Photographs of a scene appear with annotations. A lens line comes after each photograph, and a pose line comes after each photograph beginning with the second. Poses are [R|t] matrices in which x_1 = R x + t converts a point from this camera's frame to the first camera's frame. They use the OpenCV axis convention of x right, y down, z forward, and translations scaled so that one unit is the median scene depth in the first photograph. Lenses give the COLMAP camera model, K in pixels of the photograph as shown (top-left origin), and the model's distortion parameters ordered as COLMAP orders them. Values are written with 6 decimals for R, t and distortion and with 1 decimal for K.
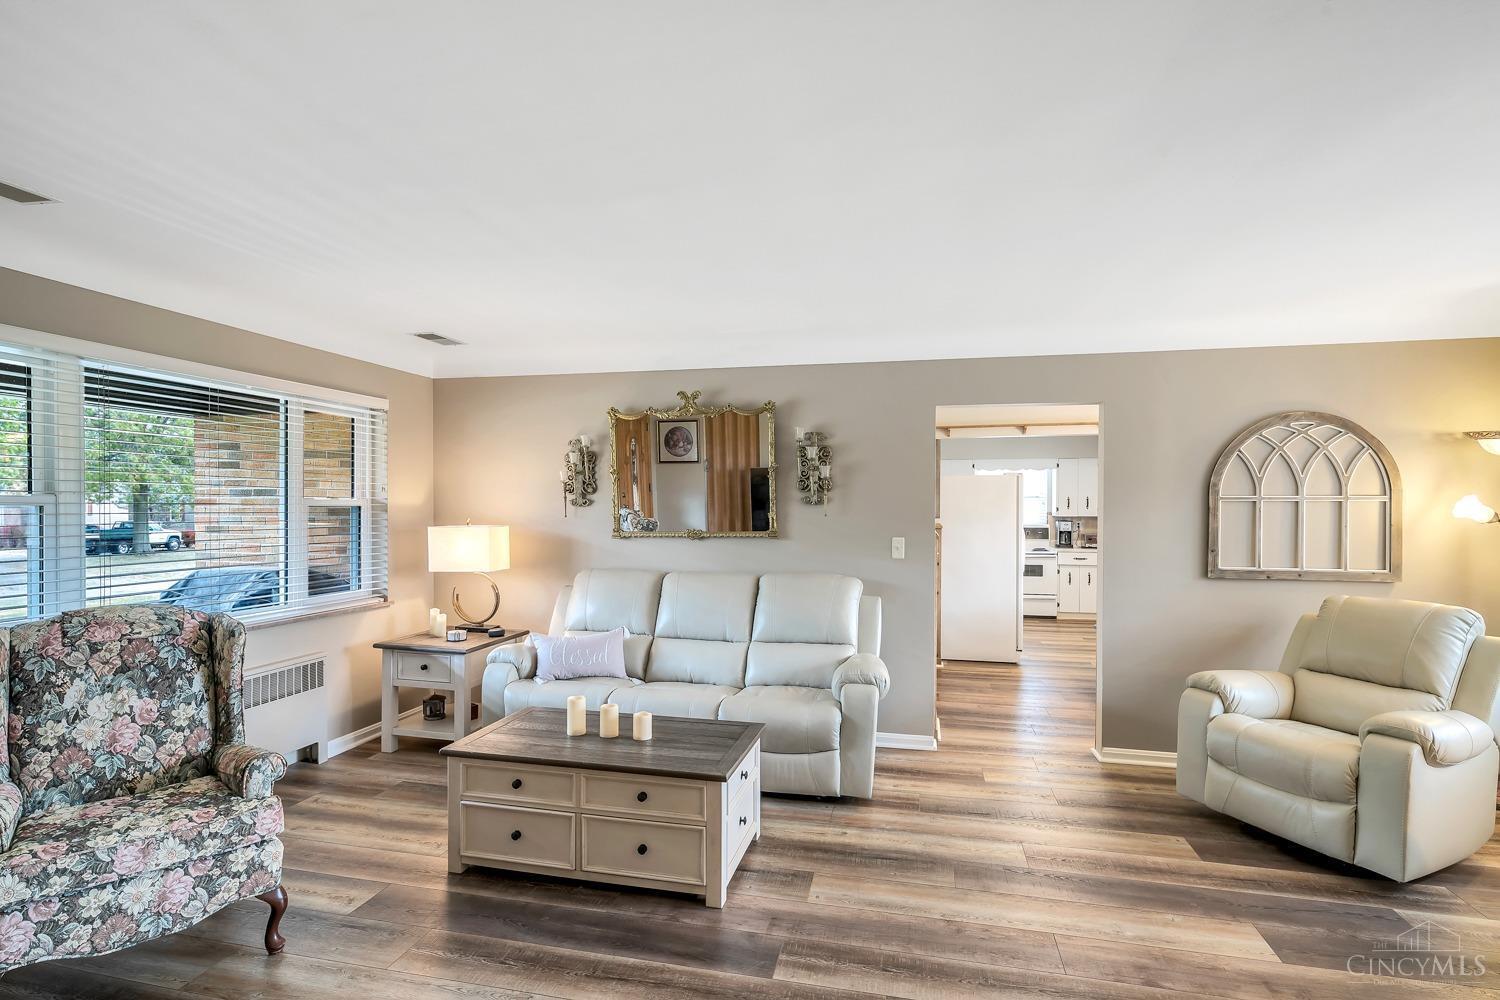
lens RADIAL K [[748.5, 0, 747.3], [0, 748.5, 507.0], [0, 0, 1]] dist [0.004763, 0.001196]
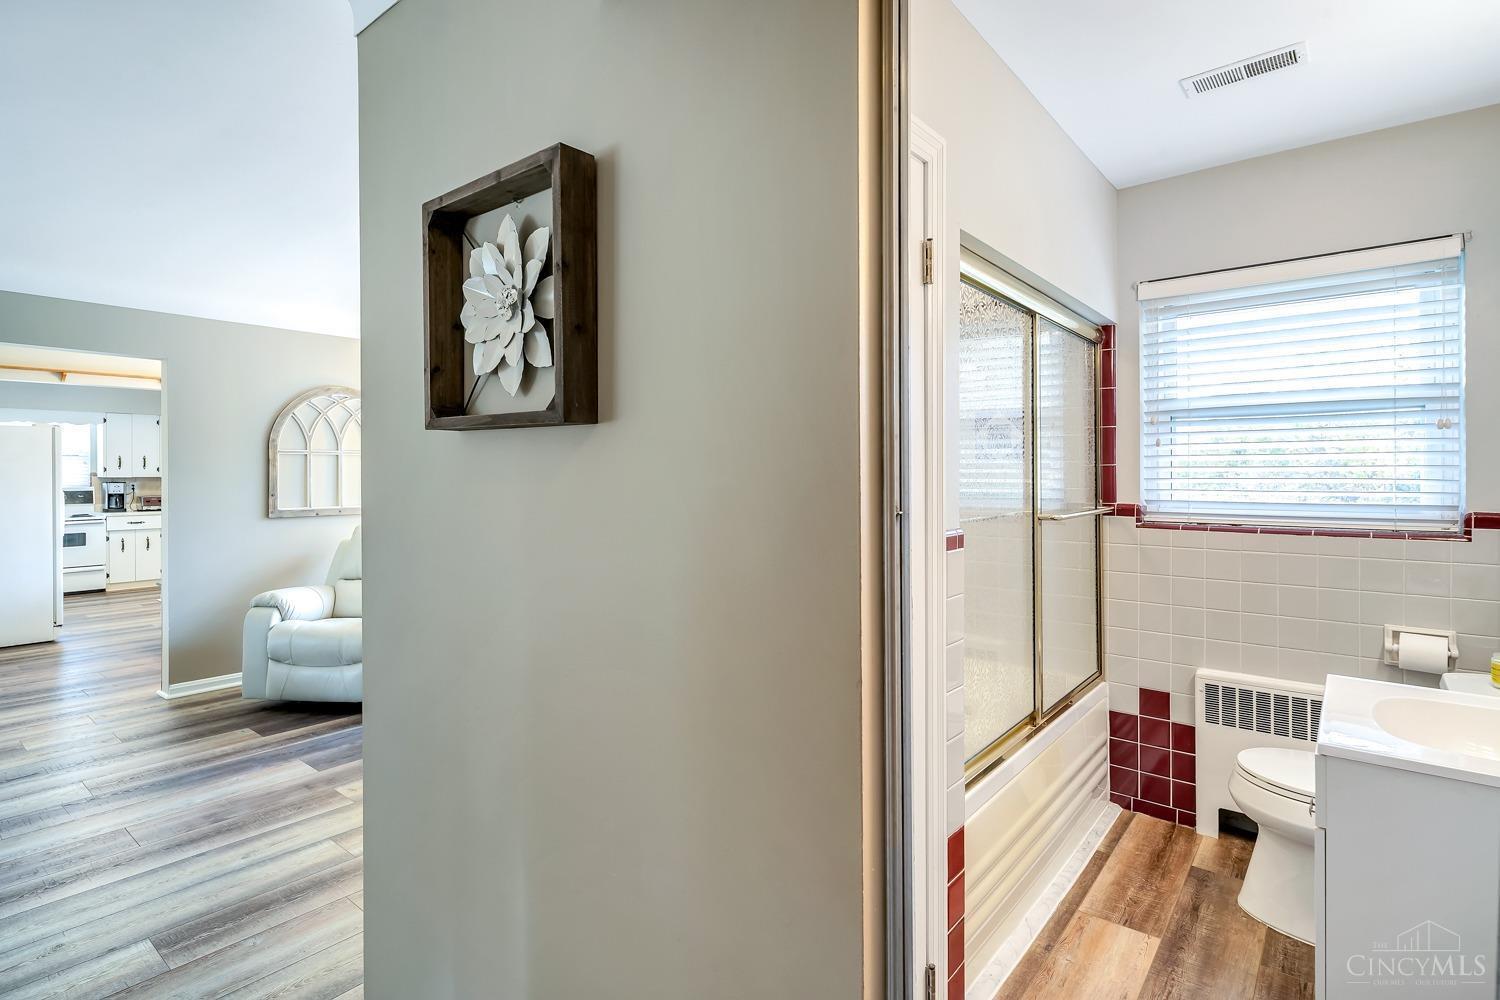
lens RADIAL K [[748.5, 0, 746.0], [0, 748.5, 474.8], [0, 0, 1]] dist [0.004763, 0.001196]
pose [[0.448137, -0.006360, 0.893942, -0.113584], [0.005467, 0.999975, 0.004374, 0.024150], [-0.893948, 0.002927, 0.448161, -0.214805]]
